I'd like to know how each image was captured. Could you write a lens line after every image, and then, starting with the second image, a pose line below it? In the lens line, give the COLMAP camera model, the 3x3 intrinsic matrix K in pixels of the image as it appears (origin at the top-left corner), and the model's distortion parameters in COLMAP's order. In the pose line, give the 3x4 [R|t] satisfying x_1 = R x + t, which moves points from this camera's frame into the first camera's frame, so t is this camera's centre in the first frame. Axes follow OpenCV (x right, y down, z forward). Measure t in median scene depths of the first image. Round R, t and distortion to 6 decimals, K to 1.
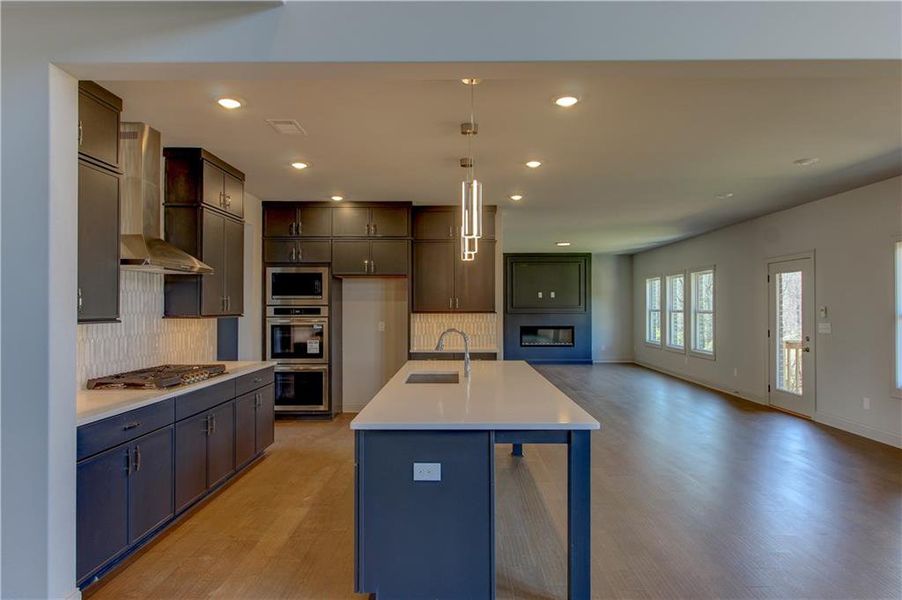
lens RADIAL K [[531.5, 0, 449.9], [0, 531.5, 304.5], [0, 0, 1]] dist [0.015963, -0.000390]
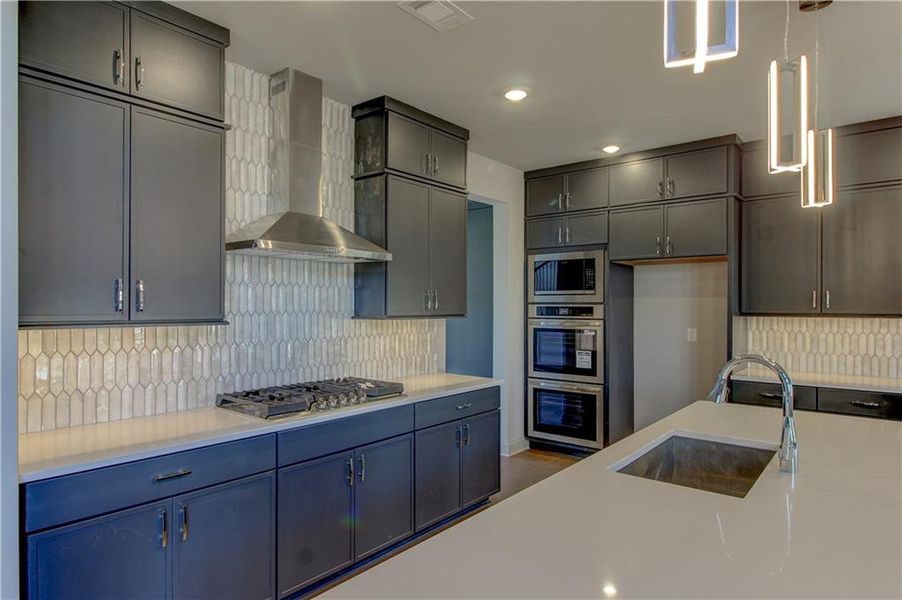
lens RADIAL K [[531.5, 0, 449.9], [0, 531.5, 304.5], [0, 0, 1]] dist [0.015963, -0.000390]
pose [[0.785023, 0.001975, -0.619464, 0.052469], [-0.000301, 0.999996, 0.002806, 0.001450], [0.619467, -0.002016, 0.785020, 0.310331]]
